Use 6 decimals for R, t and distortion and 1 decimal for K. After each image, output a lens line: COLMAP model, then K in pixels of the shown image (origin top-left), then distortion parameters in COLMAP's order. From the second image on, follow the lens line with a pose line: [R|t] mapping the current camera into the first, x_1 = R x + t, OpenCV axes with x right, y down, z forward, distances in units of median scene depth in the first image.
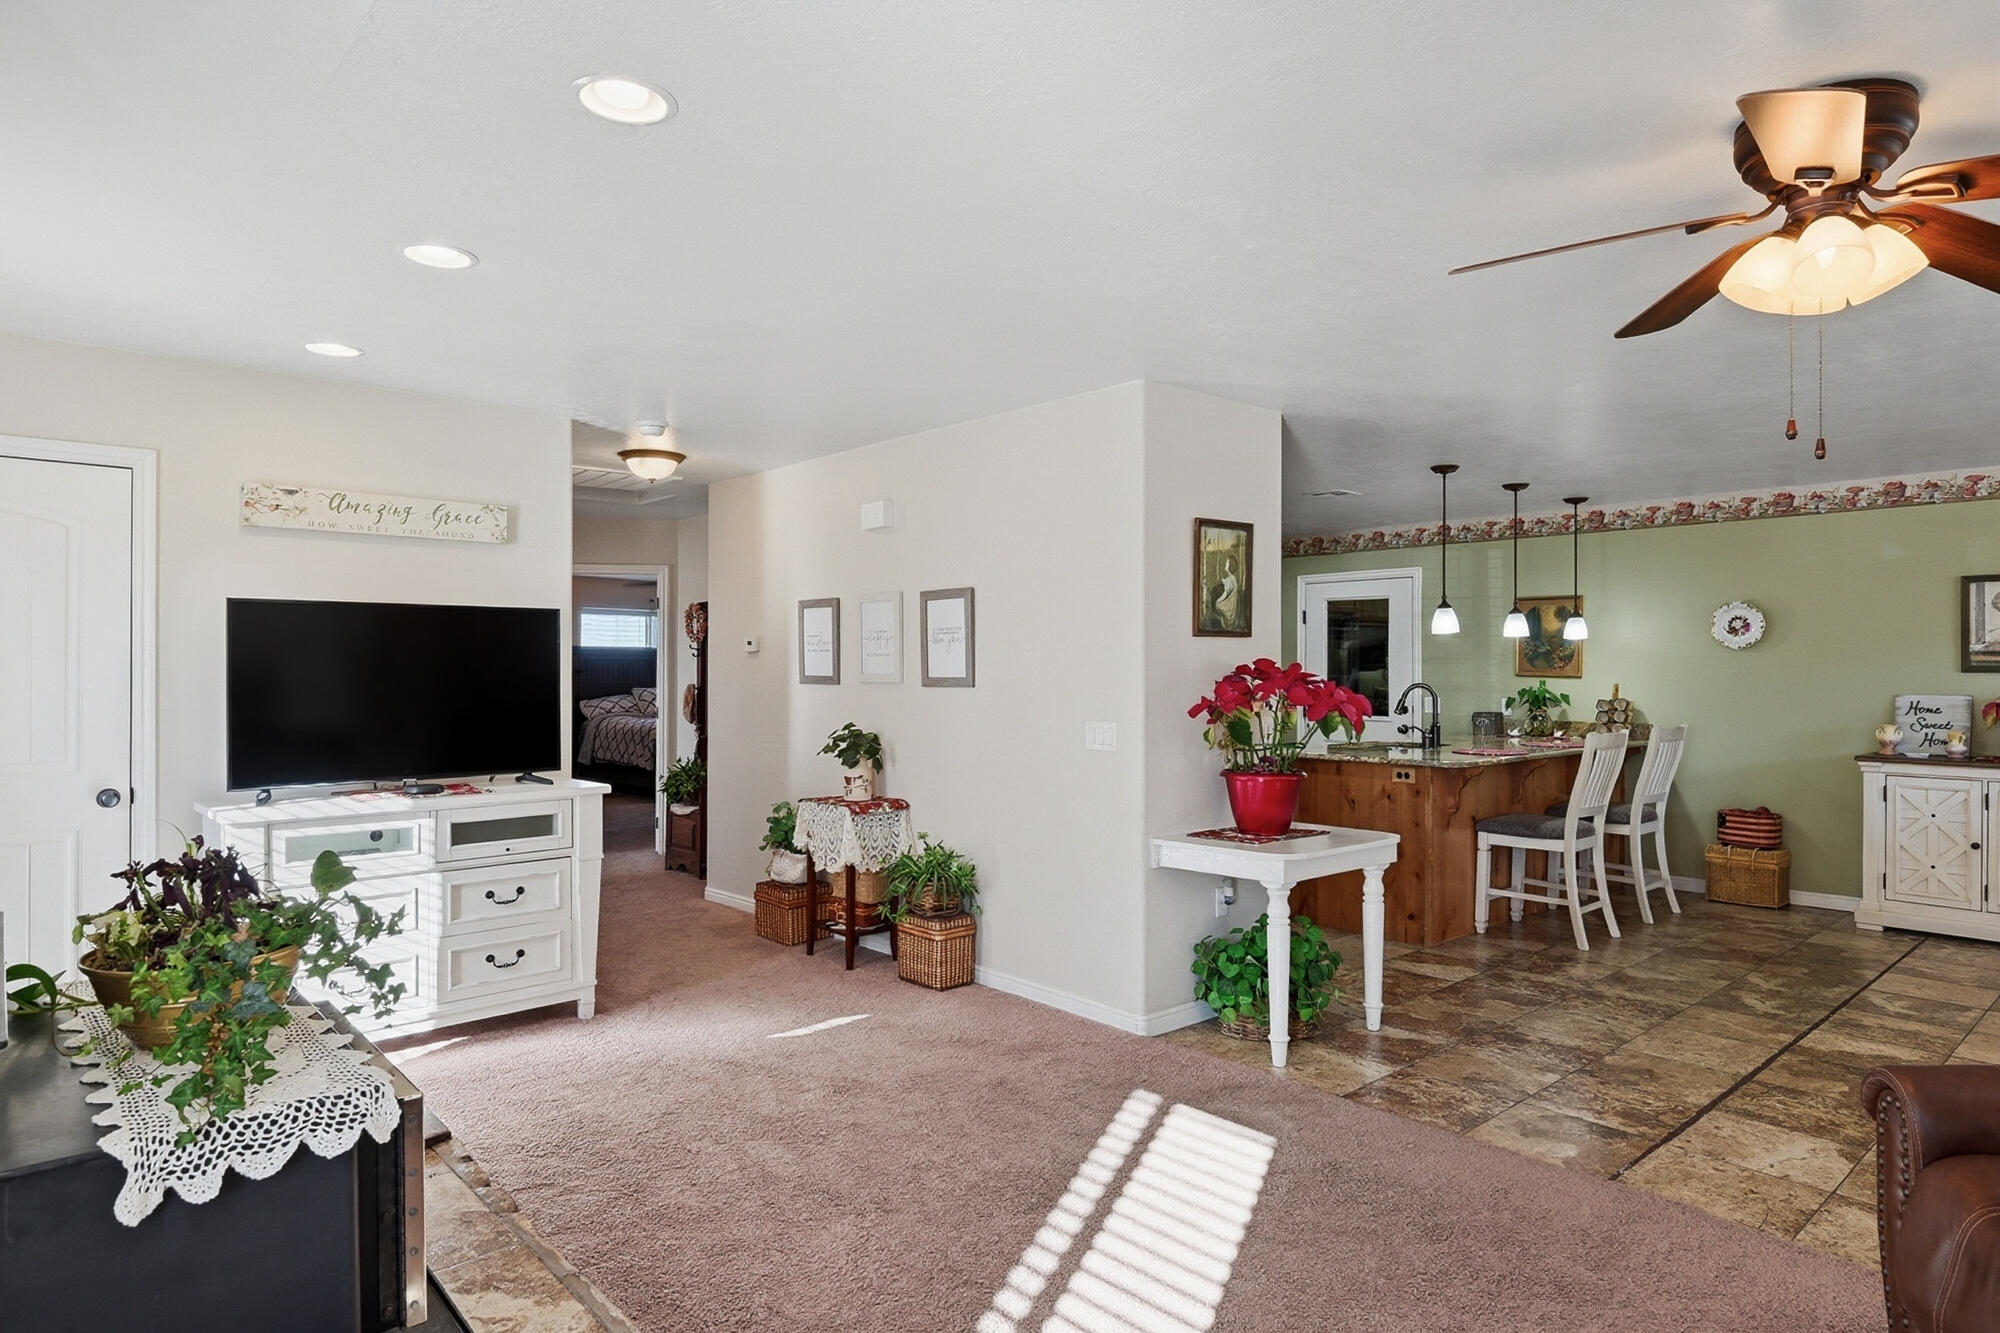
lens RADIAL K [[1143.9, 0, 1005.4], [0, 1143.9, 668.3], [0, 0, 1]] dist [0.000255, -0.002329]
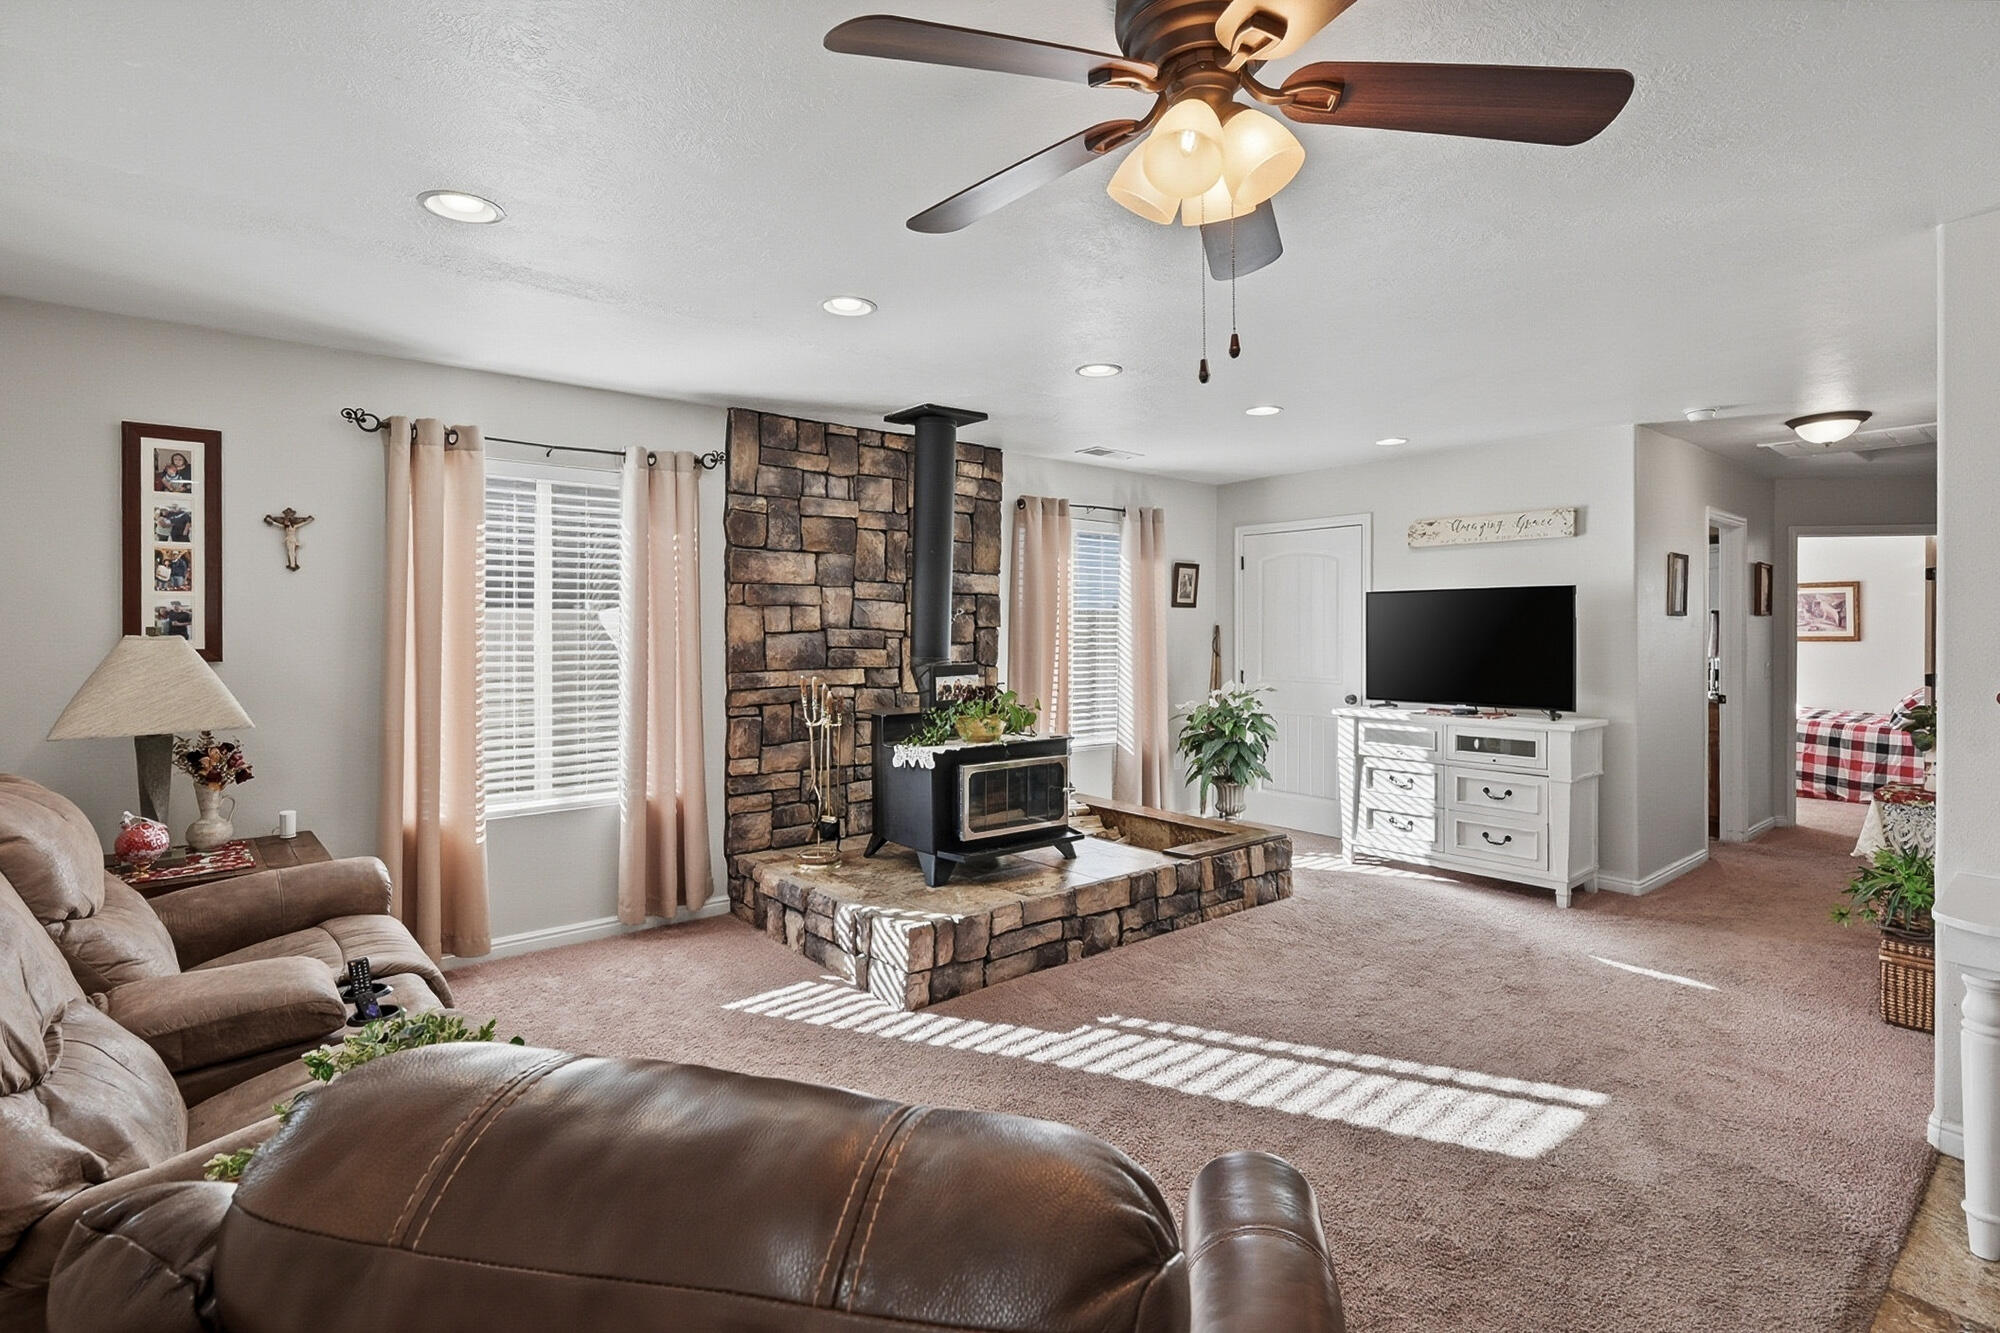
lens RADIAL K [[934.4, 0, 1006.1], [0, 934.4, 628.6], [0, 0, 1]] dist [-0.003057, 0.000399]
pose [[-0.045479, -0.003832, -0.998958, 0.505965], [-0.004483, 0.999983, -0.003632, 0.002246], [0.998955, 0.004313, -0.045495, 0.311108]]
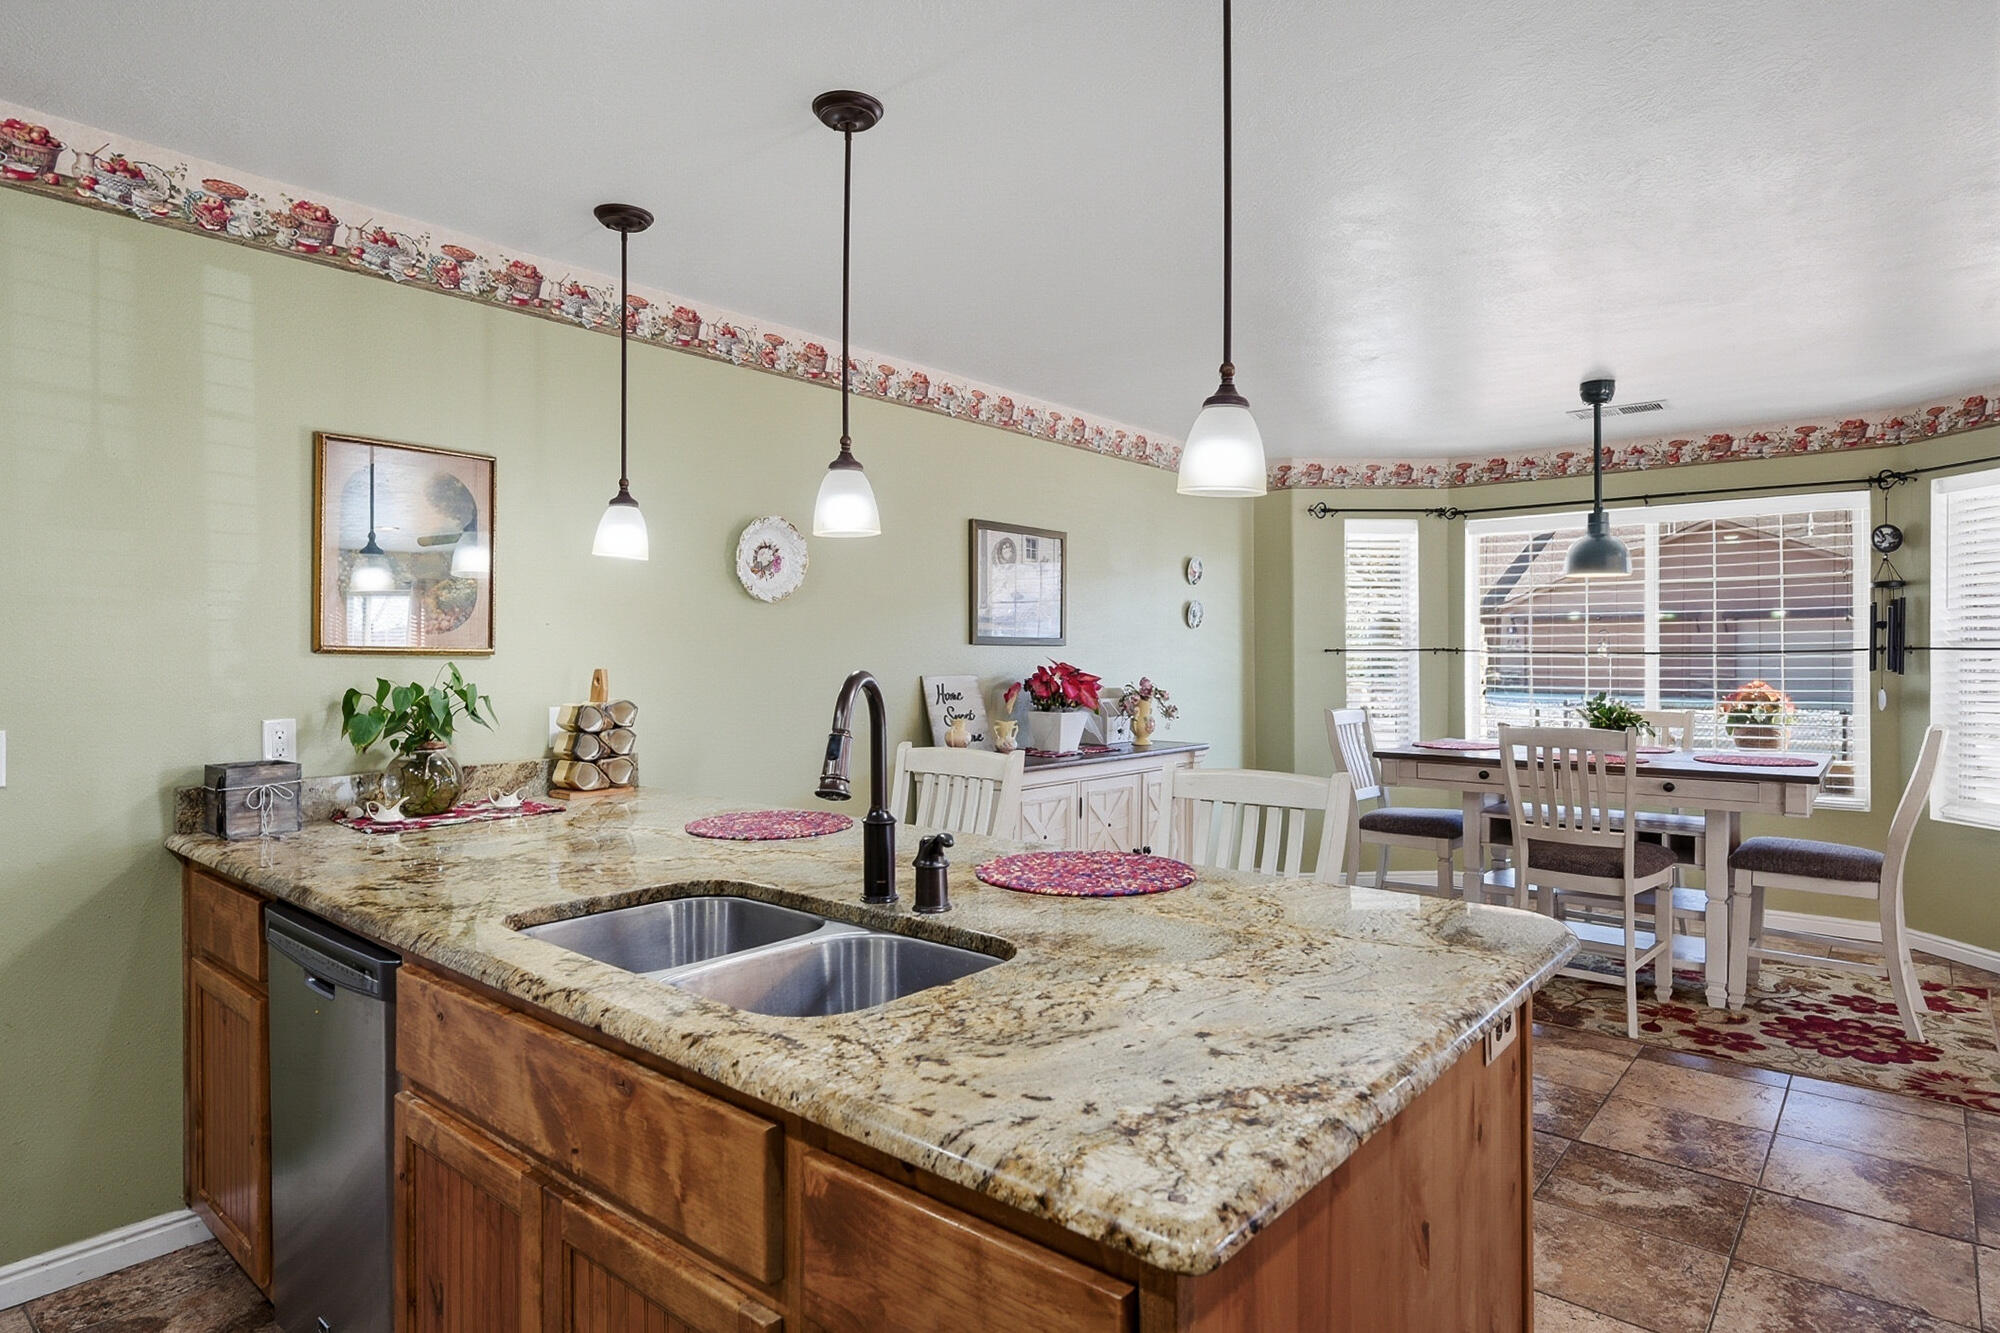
lens RADIAL K [[1100.2, 0, 1003.4], [0, 1100.2, 640.3], [0, 0, 1]] dist [-0.002732, 0.000551]
pose [[-0.141272, 0.011672, 0.989902, 0.108496], [0.001809, 0.999932, -0.011532, 0.009139], [-0.989969, 0.000161, -0.141284, 1.083785]]
